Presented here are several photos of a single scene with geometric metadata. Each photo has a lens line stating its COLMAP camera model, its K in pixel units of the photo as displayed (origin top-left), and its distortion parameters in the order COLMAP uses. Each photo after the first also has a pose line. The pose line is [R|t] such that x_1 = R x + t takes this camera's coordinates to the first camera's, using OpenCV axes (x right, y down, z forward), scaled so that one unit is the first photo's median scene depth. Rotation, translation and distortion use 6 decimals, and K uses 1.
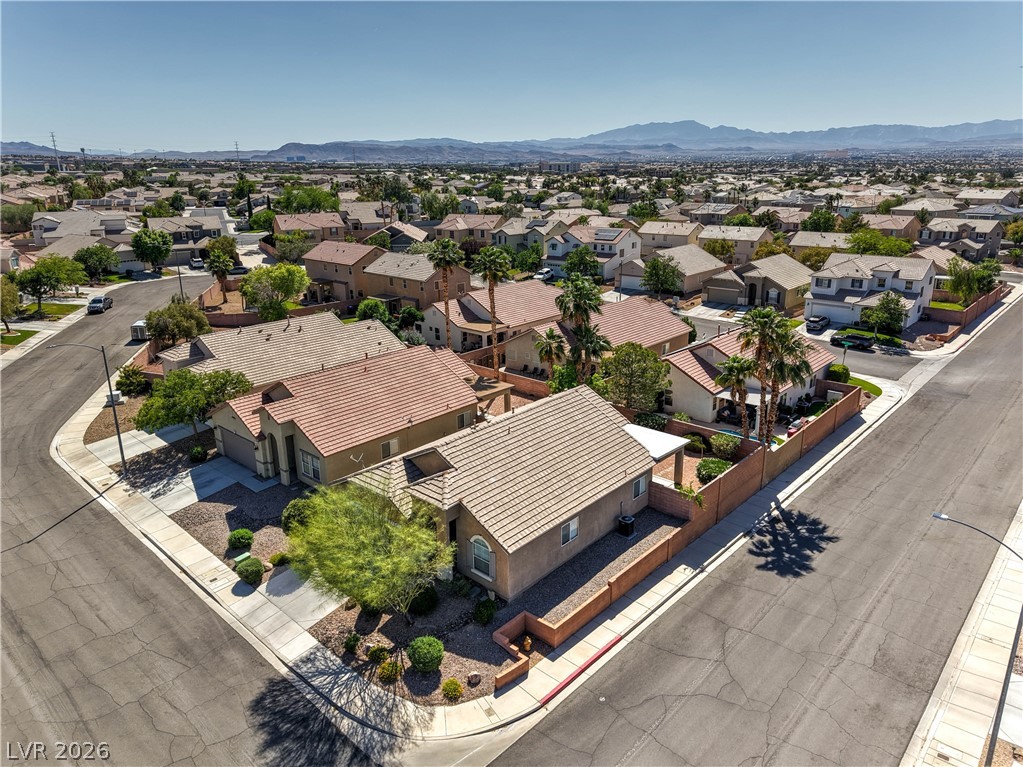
lens RADIAL K [[695.4, 0, 506.5], [0, 695.4, 344.2], [0, 0, 1]] dist [0.075300, -0.068951]
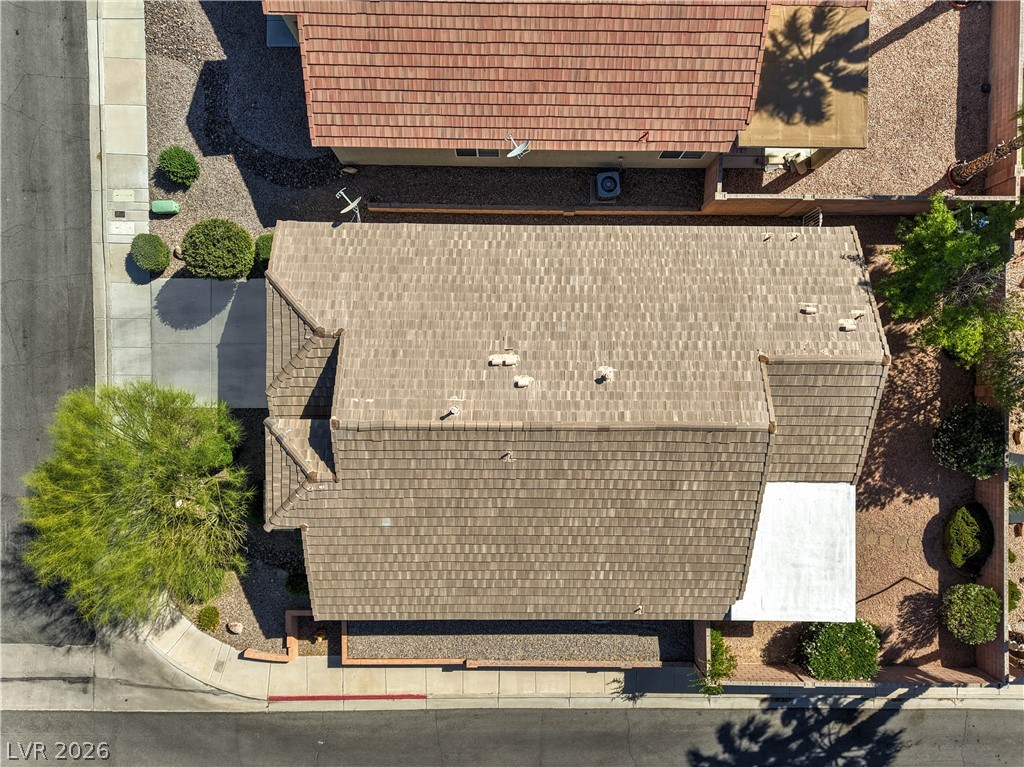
lens RADIAL K [[708.5, 0, 512.6], [0, 708.5, 401.0], [0, 0, 1]] dist [0.056864, -0.051325]
pose [[0.667433, 0.744019, 0.031138, -0.040255], [-0.215639, 0.153081, 0.964399, -0.376312], [0.712765, -0.650386, 0.262610, 0.914566]]
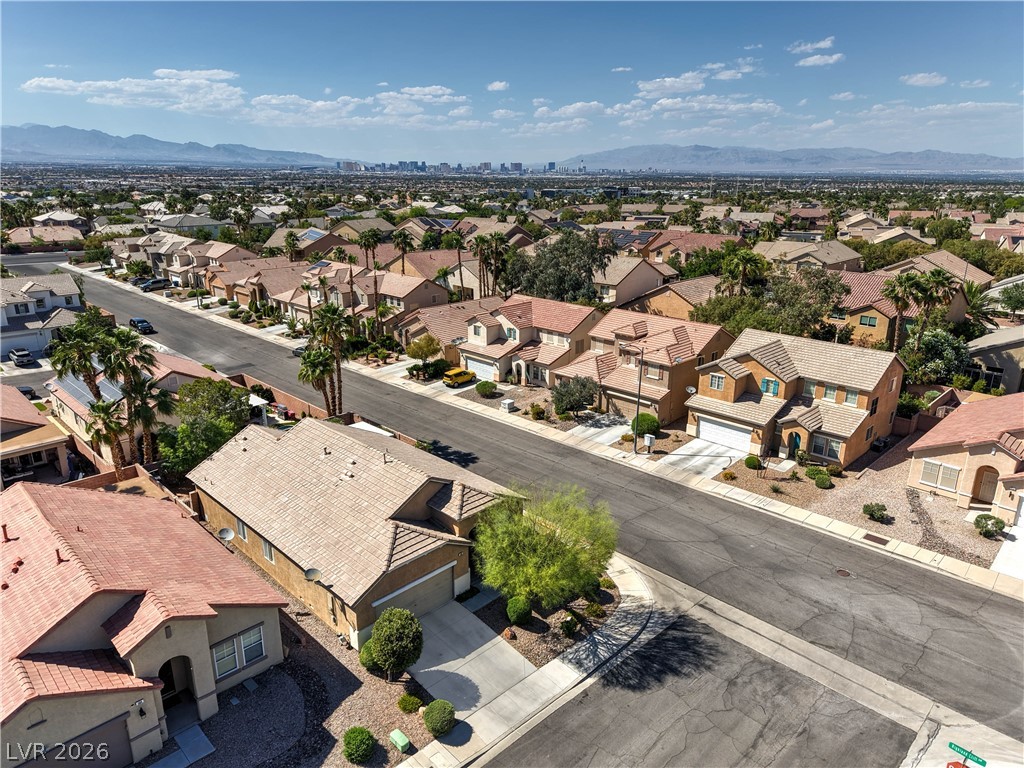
lens RADIAL K [[680.9, 0, 507.9], [0, 680.9, 384.5], [0, 0, 1]] dist [0.074172, -0.062416]
pose [[0.051469, -0.286472, 0.956705, -0.914805], [0.248564, 0.931503, 0.265553, -0.187859], [-0.967247, 0.224135, 0.119150, 0.709792]]
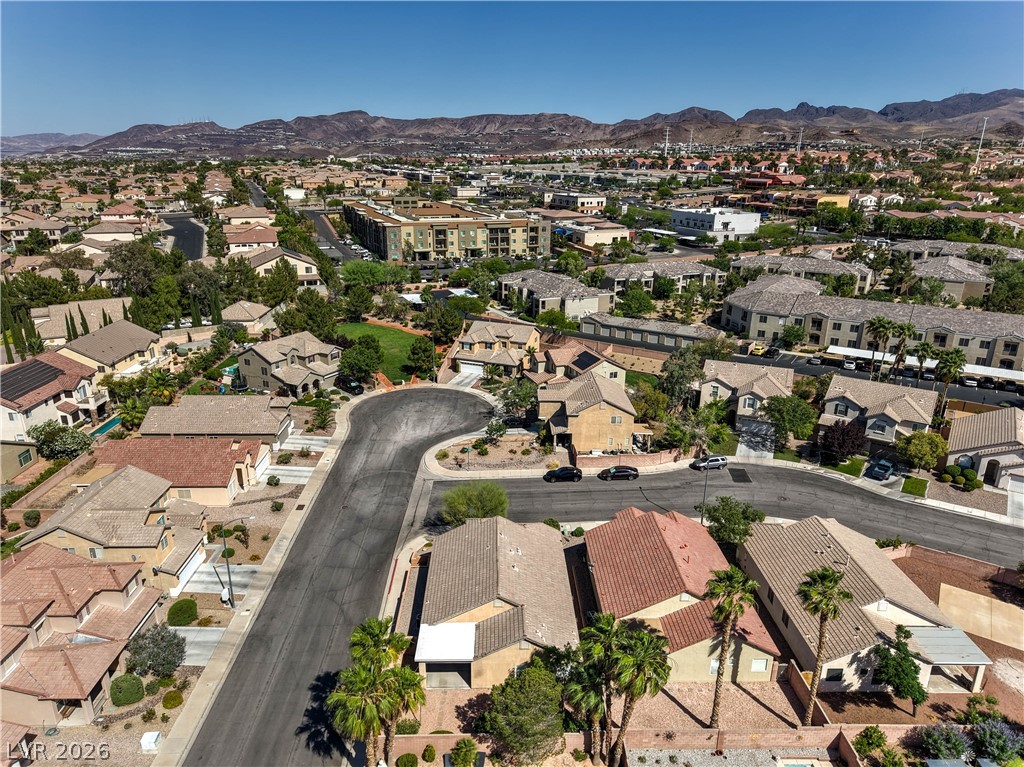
lens RADIAL K [[674.2, 0, 511.3], [0, 674.2, 388.1], [0, 0, 1]] dist [0.083324, -0.088842]
pose [[-0.720463, 0.228479, -0.654775, 0.910668], [-0.177234, 0.852152, 0.492367, -0.970756], [0.670464, 0.470780, -0.573450, 1.784014]]
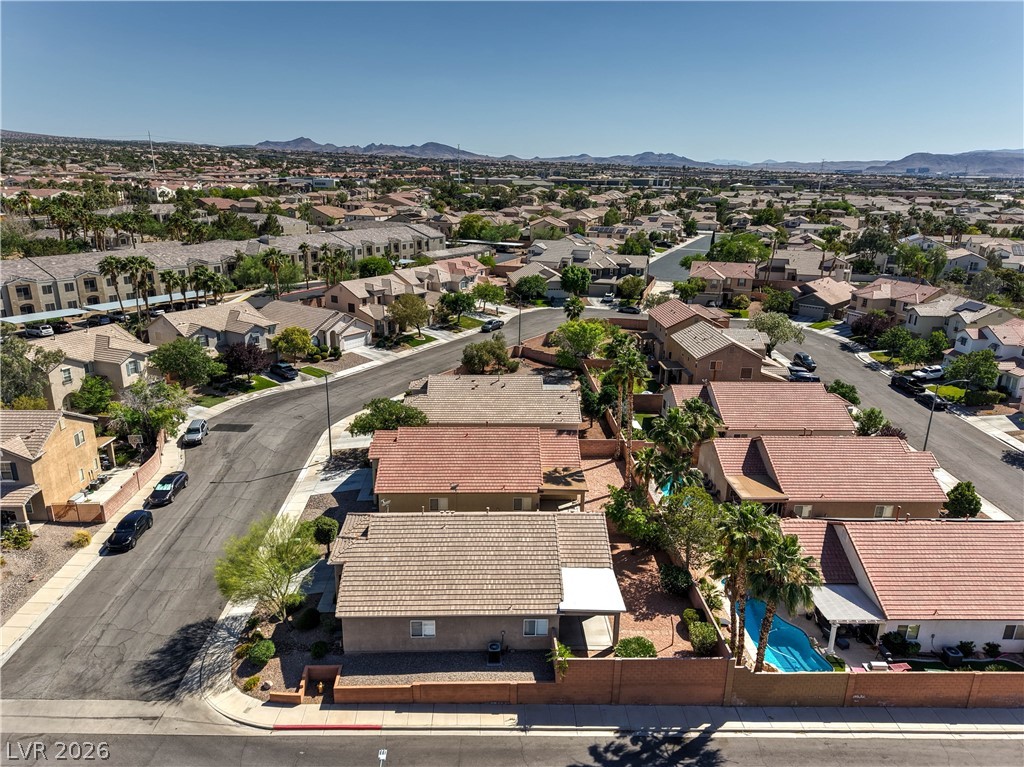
lens RADIAL K [[680.9, 0, 507.9], [0, 680.9, 384.0], [0, 0, 1]] dist [0.074172, -0.062416]
pose [[0.699016, 0.233242, -0.675999, 0.810000], [-0.203803, 0.971087, 0.124314, -0.275530], [0.685449, 0.050873, 0.726341, 0.238741]]
